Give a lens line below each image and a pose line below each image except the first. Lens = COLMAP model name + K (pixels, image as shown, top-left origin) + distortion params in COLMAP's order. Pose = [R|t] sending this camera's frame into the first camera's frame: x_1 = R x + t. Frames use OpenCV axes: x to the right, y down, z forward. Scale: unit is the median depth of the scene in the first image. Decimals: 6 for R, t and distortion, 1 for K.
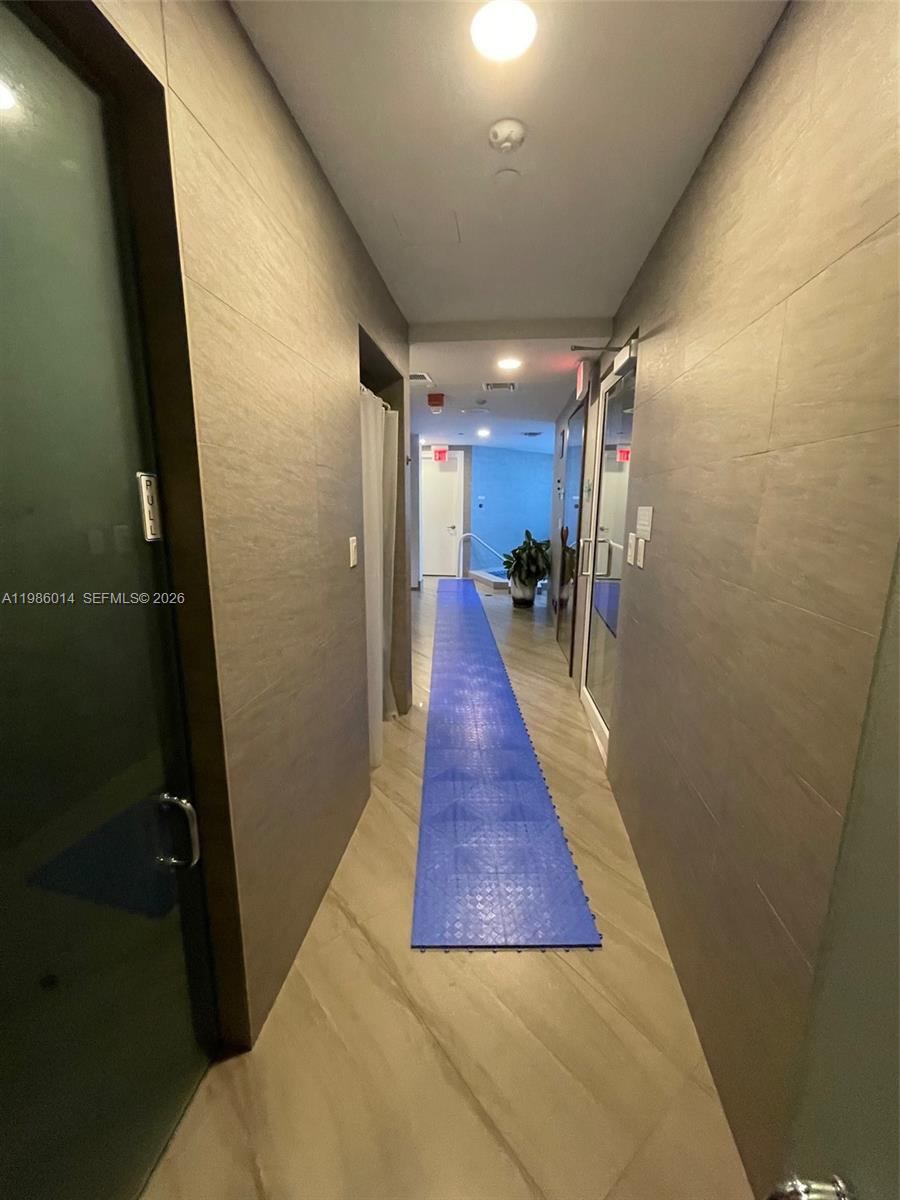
lens RADIAL K [[484.3, 0, 448.9], [0, 484.3, 599.2], [0, 0, 1]] dist [0.000186, 0.000625]
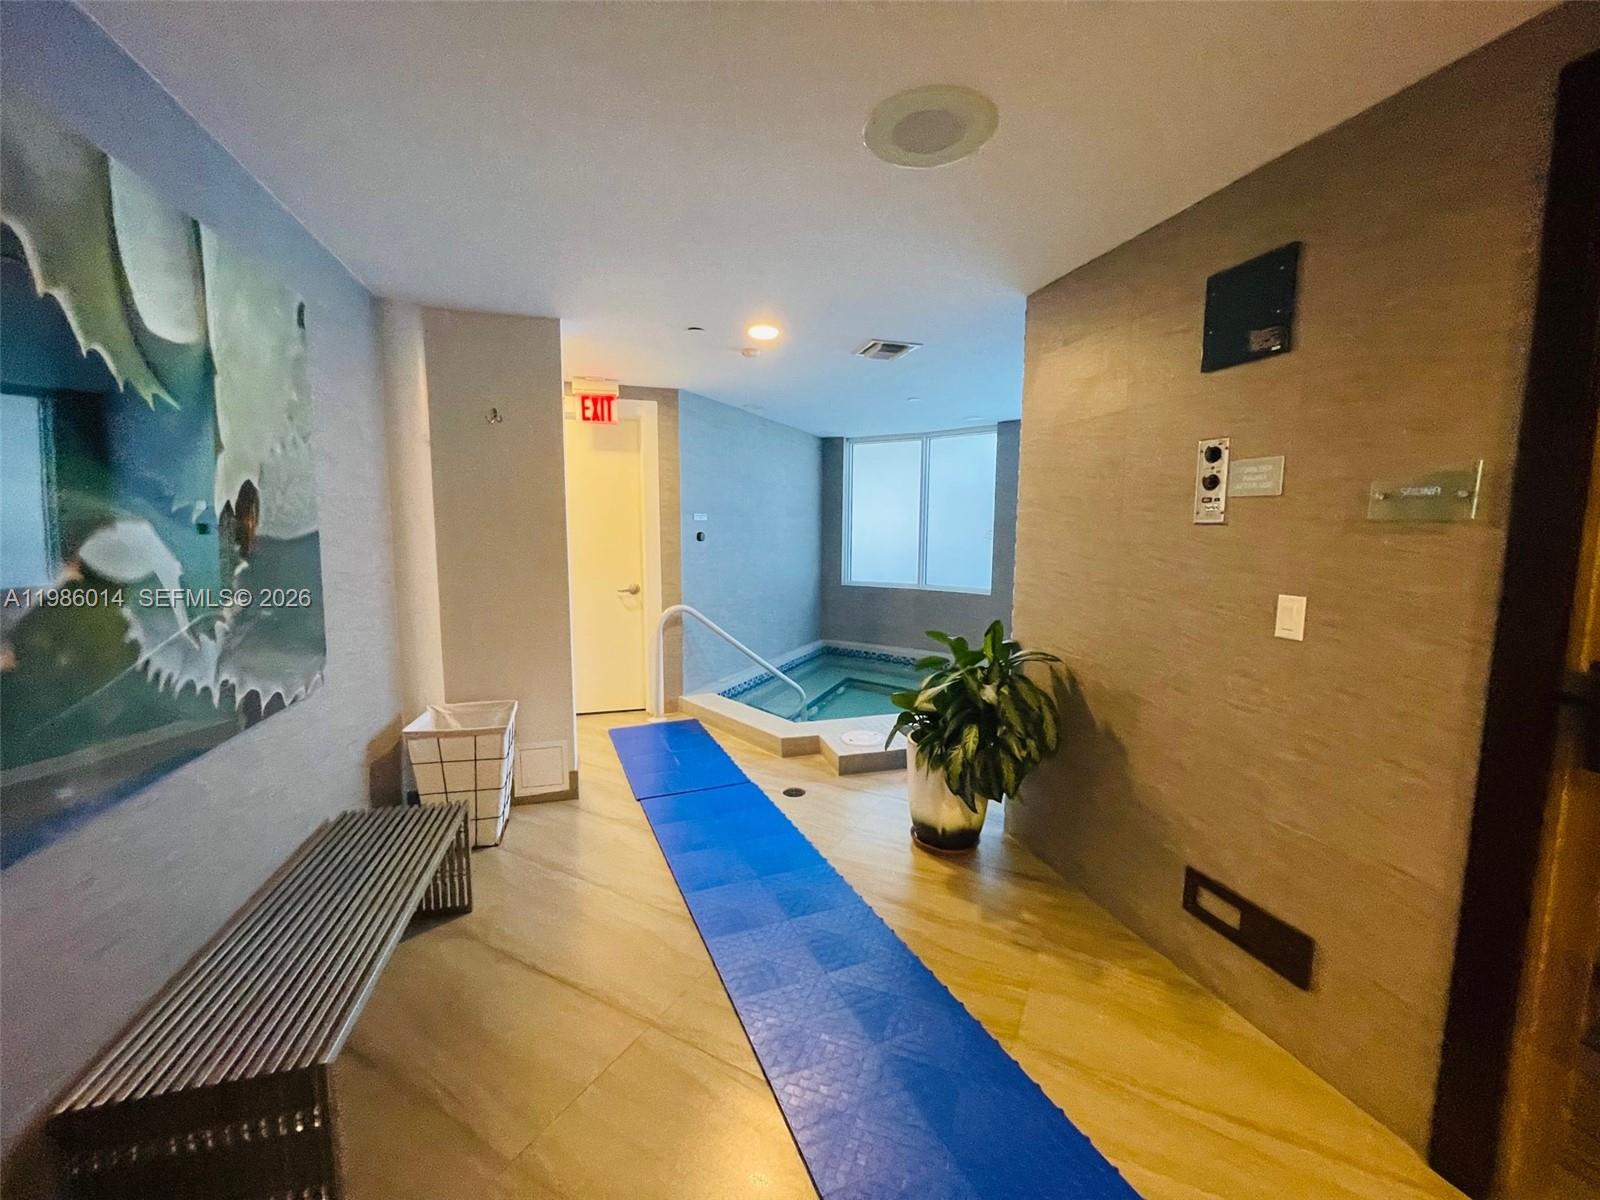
lens RADIAL K [[645.7, 0, 798.8], [0, 645.7, 600.5], [0, 0, 1]] dist [0.000186, 0.000625]
pose [[0.919723, -0.046485, 0.389805, -0.076980], [0.075591, 0.995353, -0.059656, -0.102644], [-0.385221, 0.084333, 0.918963, 0.479151]]
